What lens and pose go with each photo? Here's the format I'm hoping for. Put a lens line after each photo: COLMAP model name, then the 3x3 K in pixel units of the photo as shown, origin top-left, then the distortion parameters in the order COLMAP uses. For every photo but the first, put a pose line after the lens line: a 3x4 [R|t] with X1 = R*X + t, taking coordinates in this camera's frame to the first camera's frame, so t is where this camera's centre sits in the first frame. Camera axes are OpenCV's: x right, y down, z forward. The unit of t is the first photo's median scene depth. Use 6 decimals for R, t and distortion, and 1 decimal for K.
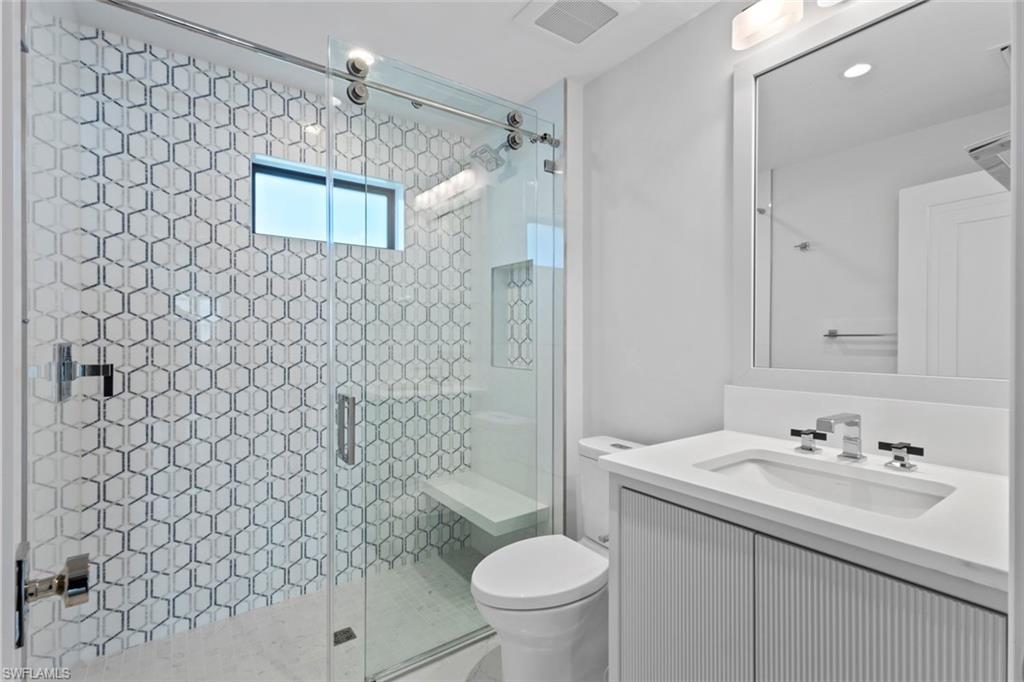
lens RADIAL K [[472.3, 0, 515.3], [0, 472.3, 342.2], [0, 0, 1]] dist [0.004022, 0.000323]
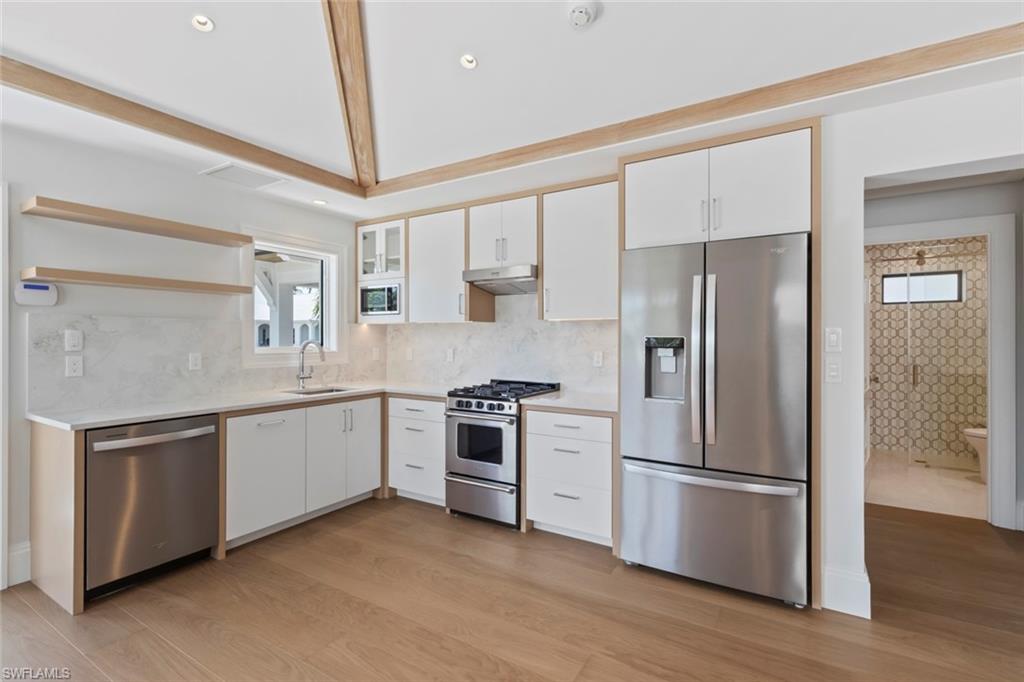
lens RADIAL K [[472.3, 0, 515.3], [0, 472.3, 342.2], [0, 0, 1]] dist [0.004022, 0.000323]
pose [[0.385566, -0.000914, -0.922680, 1.033393], [-0.001114, 0.999998, -0.001456, -0.015595], [0.922679, 0.001589, 0.385565, -1.804022]]
